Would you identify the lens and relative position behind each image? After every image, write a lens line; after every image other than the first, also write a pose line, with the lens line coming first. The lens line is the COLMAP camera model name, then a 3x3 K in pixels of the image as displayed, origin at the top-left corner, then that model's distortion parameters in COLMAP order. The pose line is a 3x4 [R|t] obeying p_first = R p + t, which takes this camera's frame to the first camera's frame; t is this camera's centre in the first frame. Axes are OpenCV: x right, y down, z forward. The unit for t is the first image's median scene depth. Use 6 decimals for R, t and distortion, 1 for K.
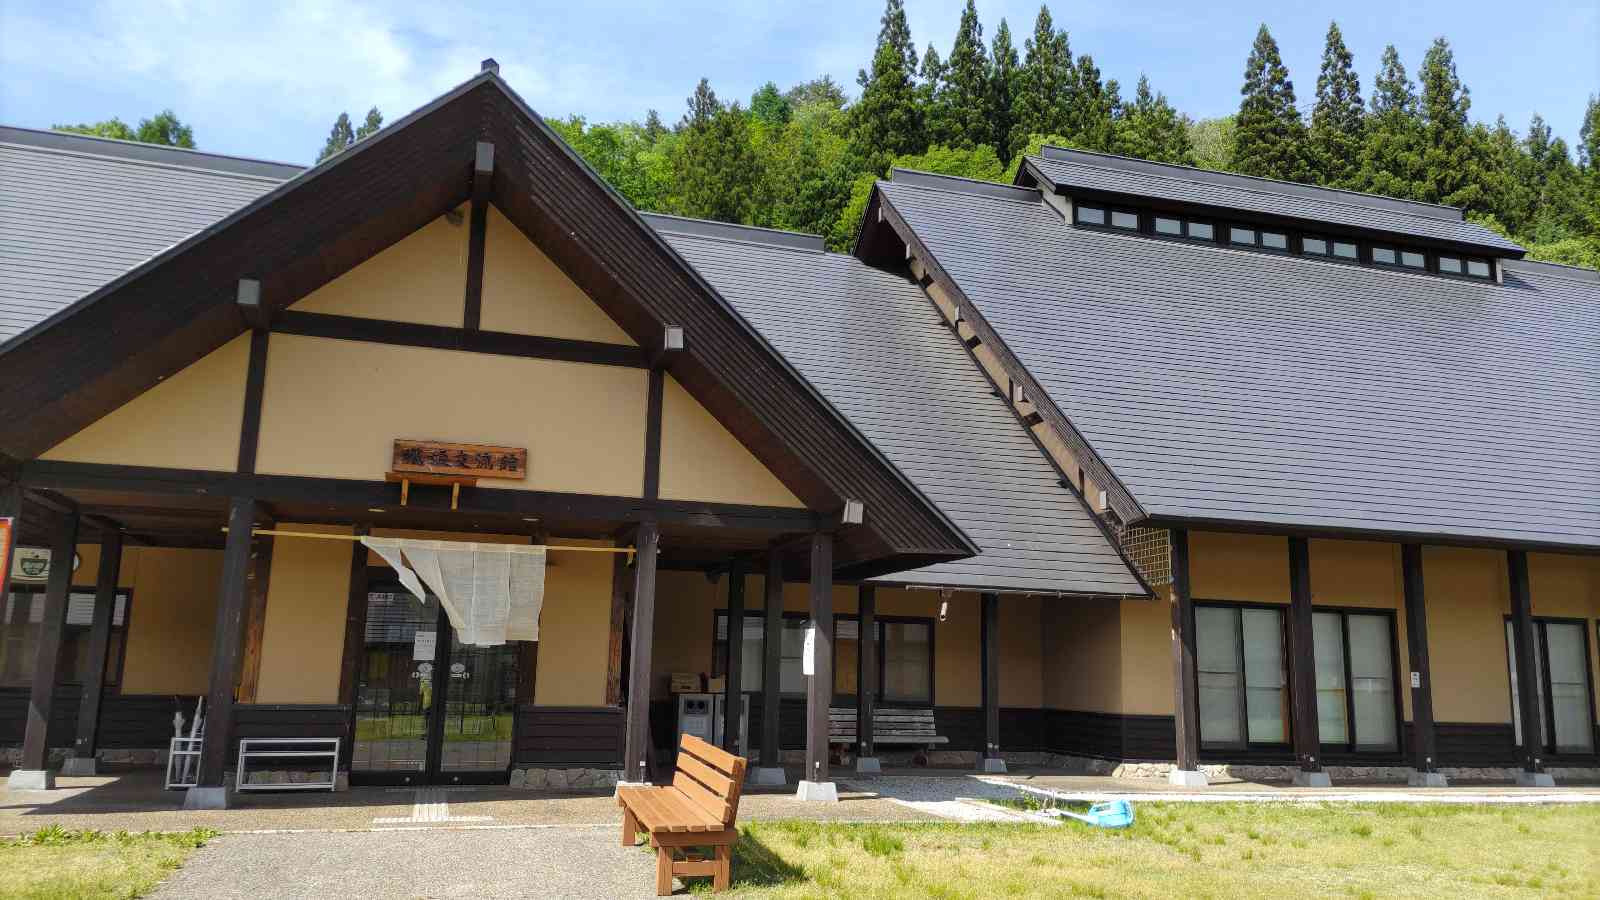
lens RADIAL K [[1183.8, 0, 806.8], [0, 1183.8, 437.8], [0, 0, 1]] dist [0.064195, -0.128891]
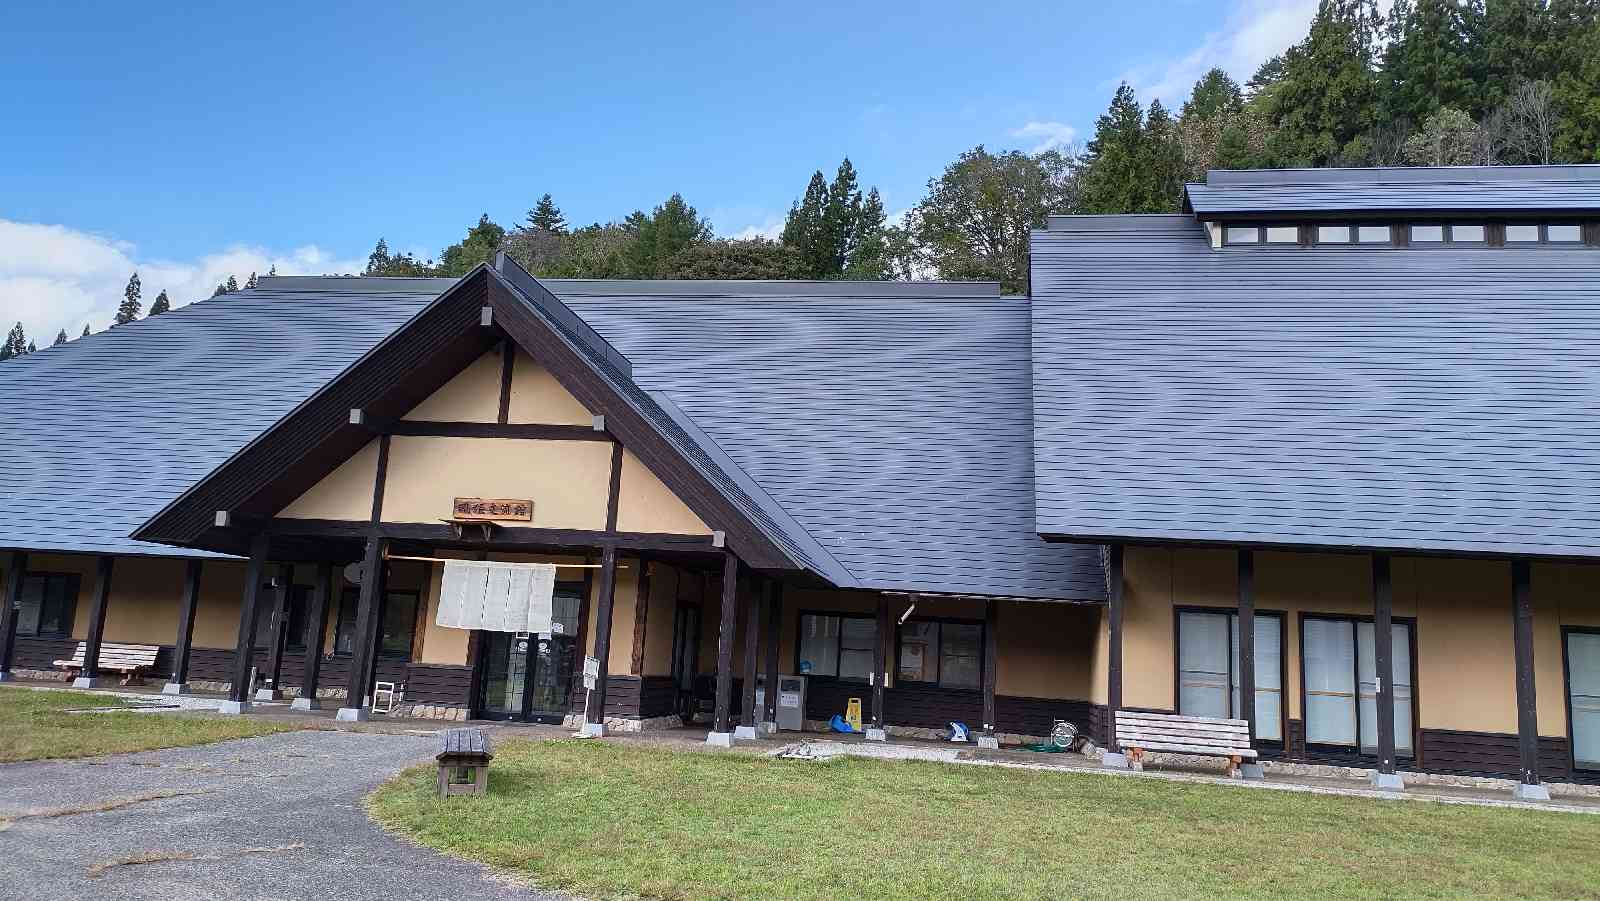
lens RADIAL K [[1183.8, 0, 806.8], [0, 1183.8, 438.3], [0, 0, 1]] dist [0.064195, -0.128891]
pose [[0.899831, -0.051804, -0.433152, 0.690615], [0.049151, 0.998641, -0.017327, -0.024556], [0.433461, -0.005698, 0.901154, -0.203443]]
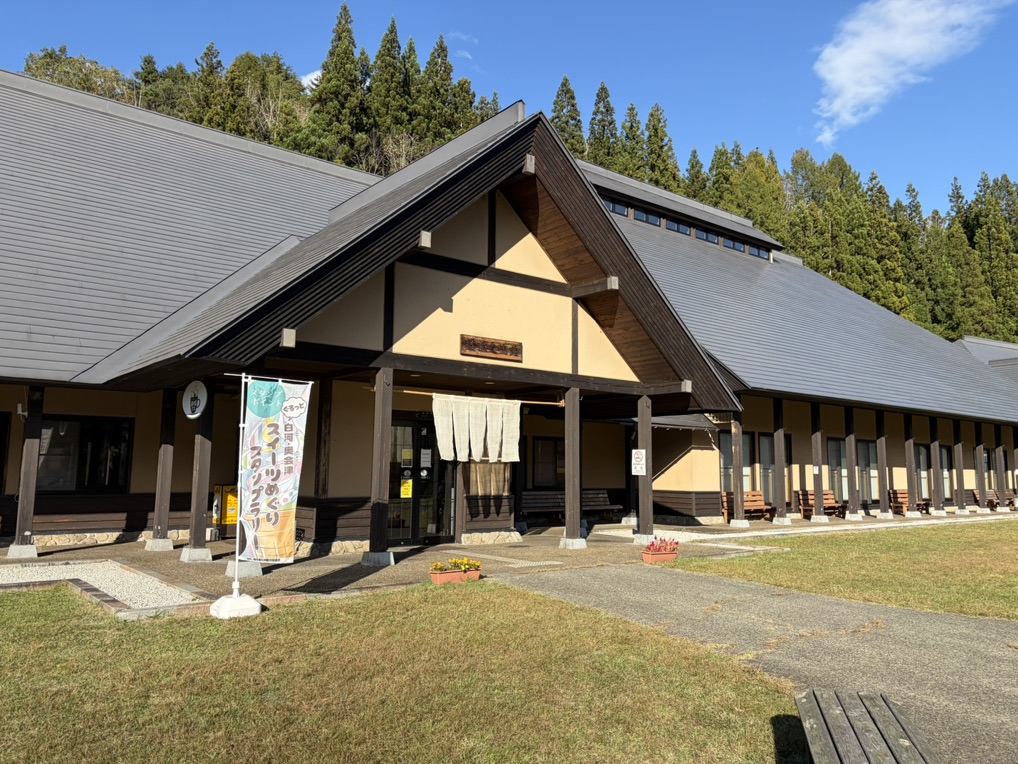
lens RADIAL K [[765.1, 0, 509.0], [0, 765.1, 382.0], [0, 0, 1]] dist [0.000389, -0.000202]
pose [[0.927823, 0.028828, 0.371904, -0.603090], [-0.060693, 0.995390, 0.074258, -0.013200], [-0.368049, -0.091471, 0.925296, 0.009027]]
